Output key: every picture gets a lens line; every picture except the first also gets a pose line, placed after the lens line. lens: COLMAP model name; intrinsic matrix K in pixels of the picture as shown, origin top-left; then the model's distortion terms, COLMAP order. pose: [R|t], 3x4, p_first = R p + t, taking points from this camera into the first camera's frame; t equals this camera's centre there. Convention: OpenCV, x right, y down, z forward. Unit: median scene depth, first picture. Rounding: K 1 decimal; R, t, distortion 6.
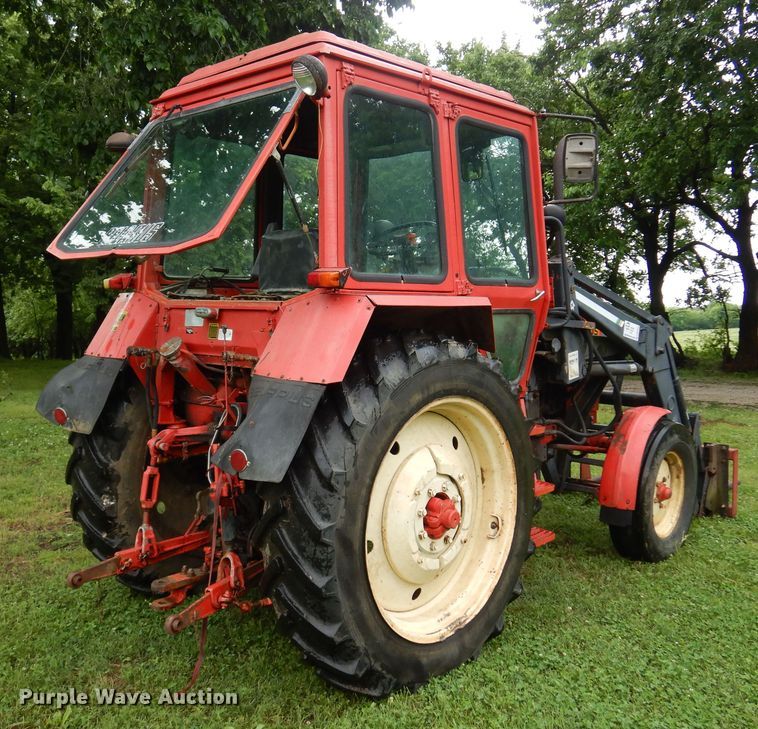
lens RADIAL K [[829.9, 0, 326.7], [0, 829.9, 355.0], [0, 0, 1]] dist [-0.017923, 0.017261]
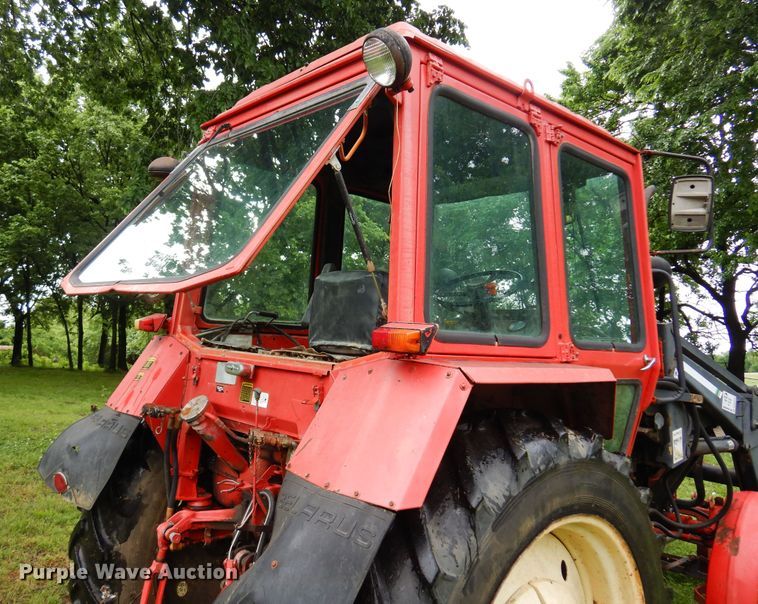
lens RADIAL K [[611.2, 0, 332.6], [0, 611.2, 301.5], [0, 0, 1]] dist [0.004117, 0.002418]
pose [[0.996685, 0.043485, -0.068756, -0.017978], [-0.051277, 0.991930, -0.115959, -0.050210], [0.063159, 0.119101, 0.990871, 0.406092]]
